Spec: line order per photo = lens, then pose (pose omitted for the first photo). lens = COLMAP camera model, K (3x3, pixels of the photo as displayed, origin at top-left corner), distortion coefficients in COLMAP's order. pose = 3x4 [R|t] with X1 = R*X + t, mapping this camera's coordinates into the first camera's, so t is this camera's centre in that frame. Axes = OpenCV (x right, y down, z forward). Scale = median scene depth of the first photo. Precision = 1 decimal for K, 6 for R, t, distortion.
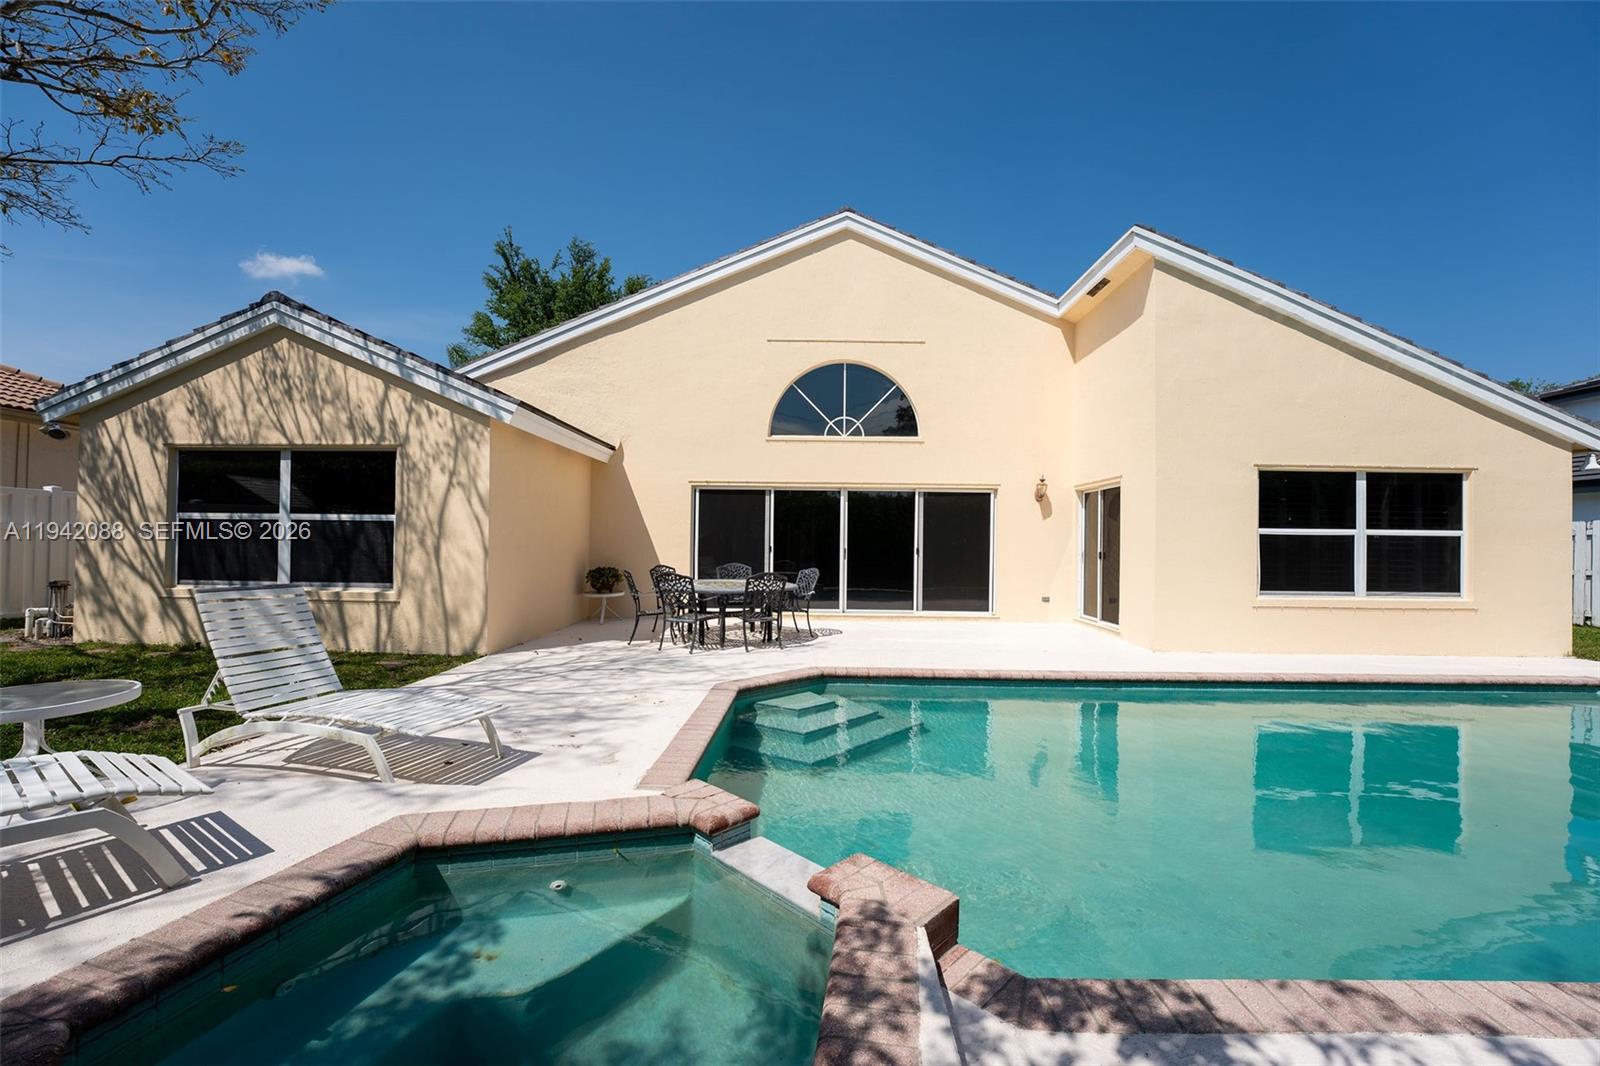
lens RADIAL K [[626.2, 0, 786.4], [0, 626.2, 535.3], [0, 0, 1]] dist [-0.020626, 0.000042]
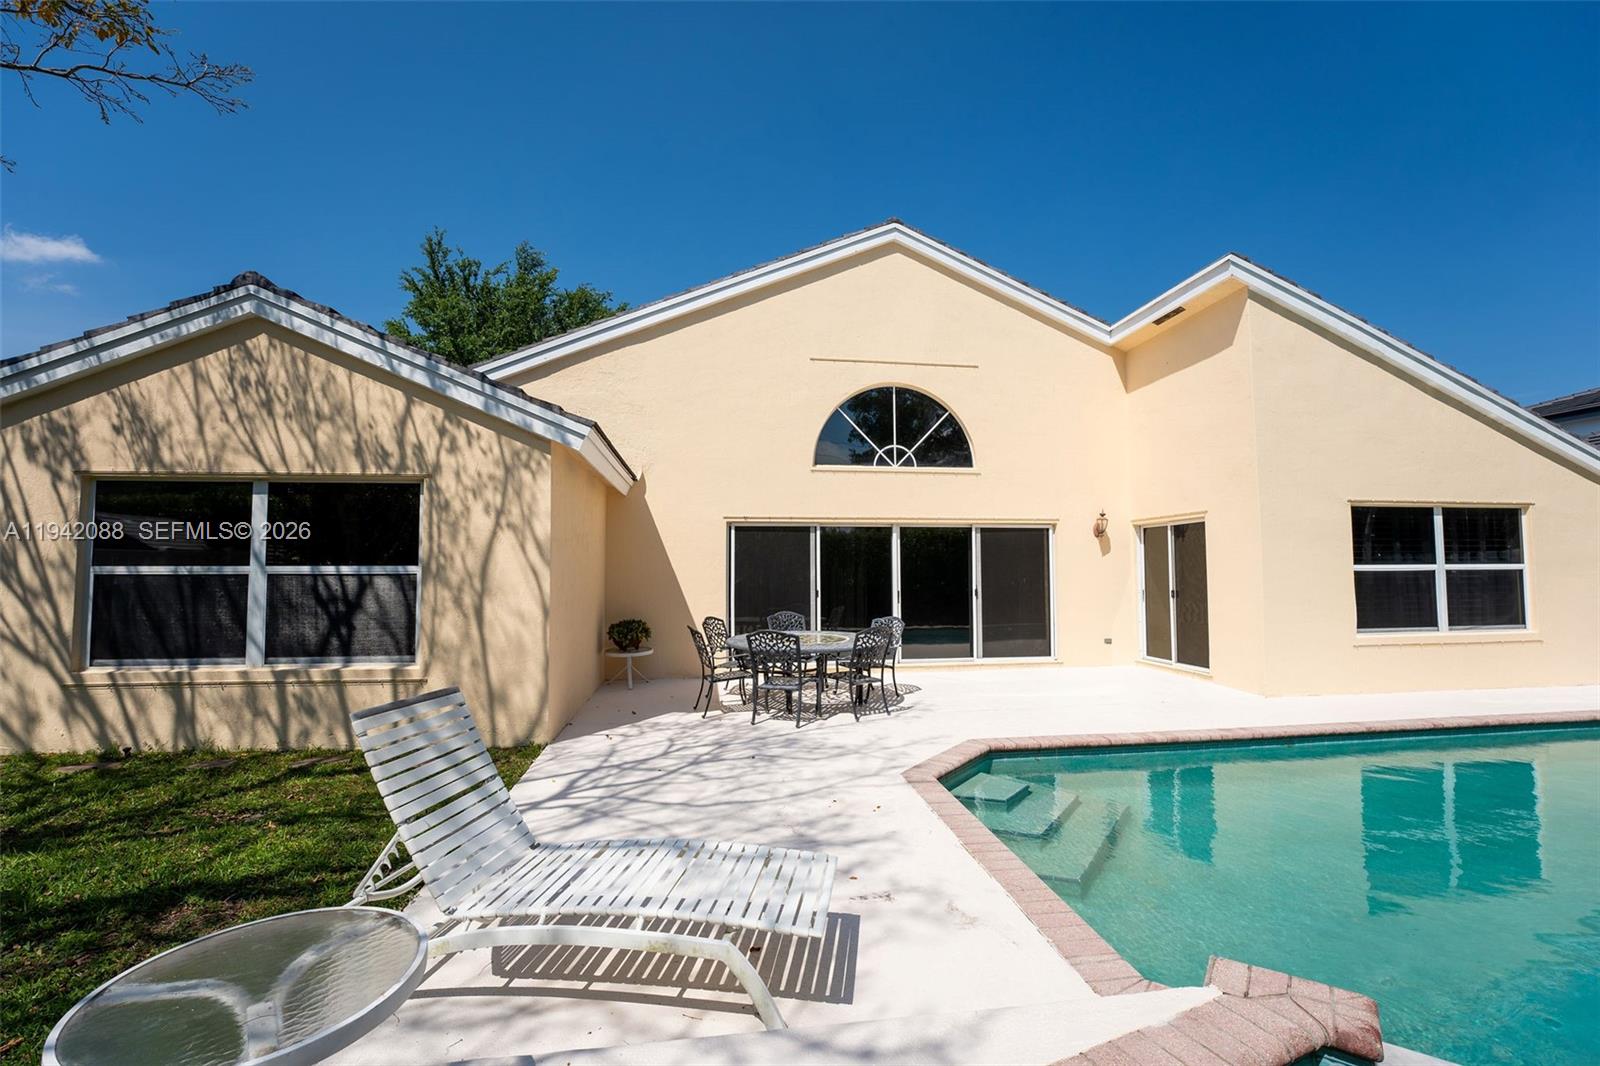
lens RADIAL K [[661.3, 0, 793.6], [0, 661.3, 537.2], [0, 0, 1]] dist [-0.020432, 0.000317]
pose [[0.988464, -0.008280, 0.151228, -0.291837], [0.014808, 0.999004, -0.042092, -0.027412], [-0.150728, 0.043846, 0.987602, 0.124446]]
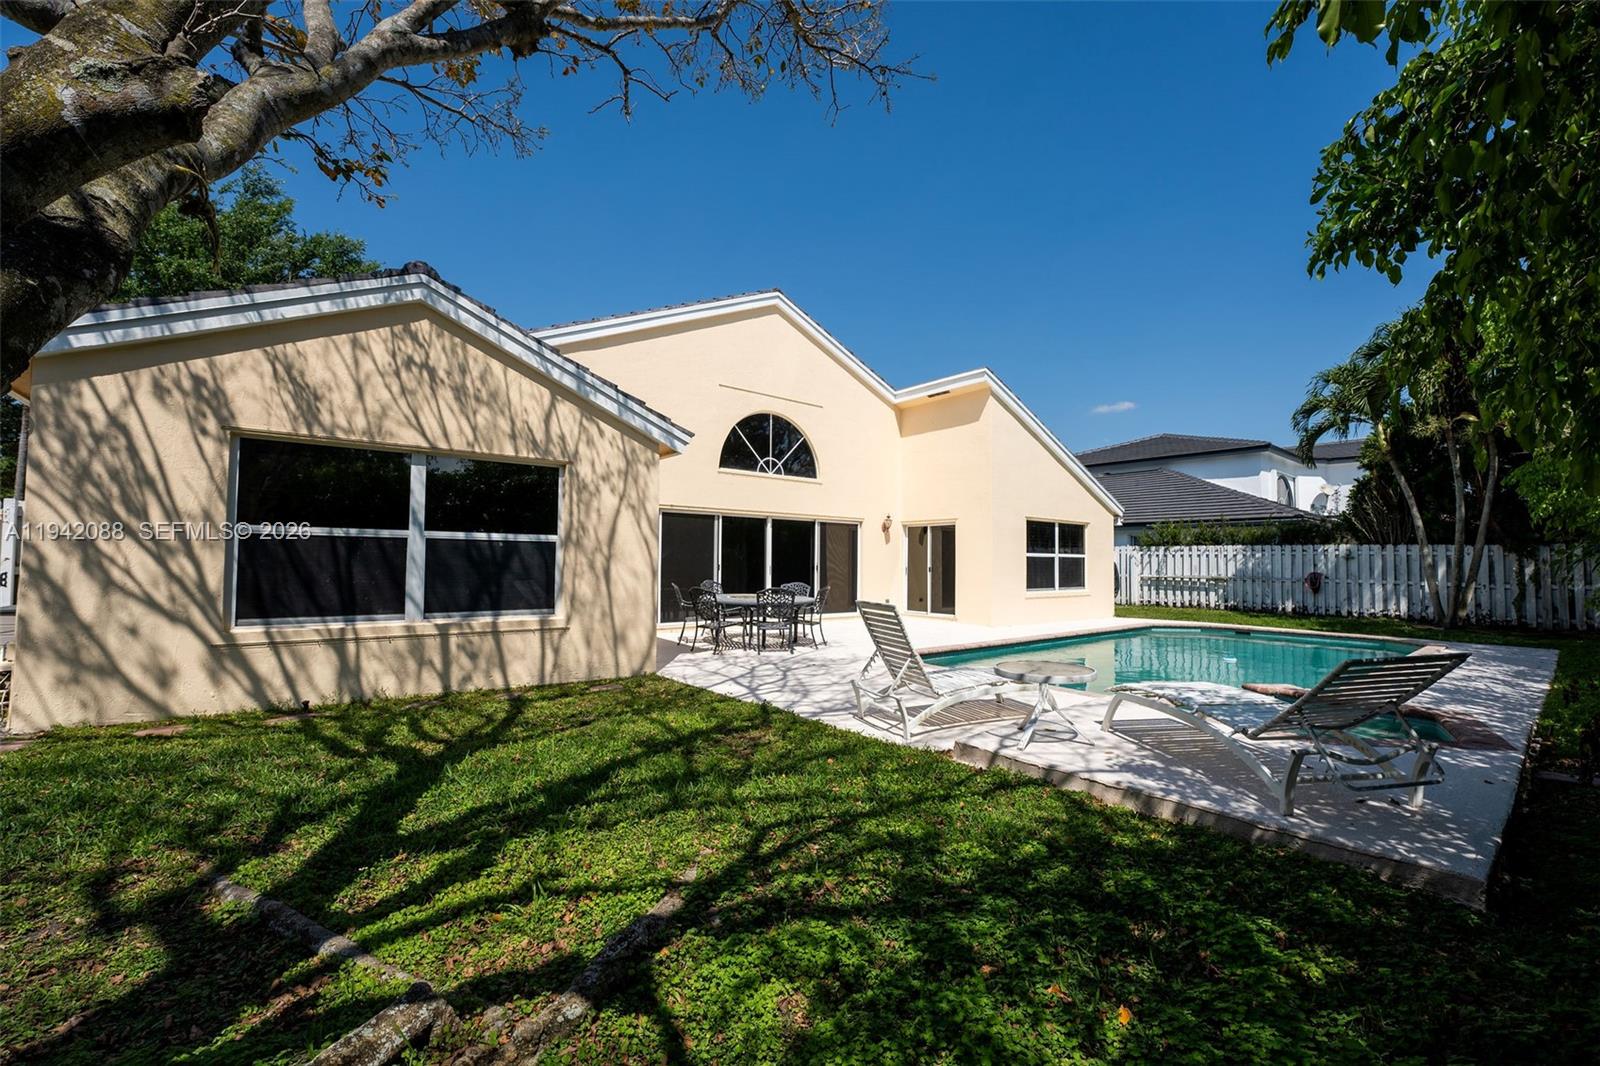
lens RADIAL K [[626.2, 0, 786.4], [0, 626.2, 535.3], [0, 0, 1]] dist [-0.020626, 0.000042]
pose [[0.781901, 0.022407, 0.623000, -0.940879], [-0.008090, 0.999634, -0.025799, -0.011364], [-0.623350, 0.015132, 0.781796, 0.048460]]
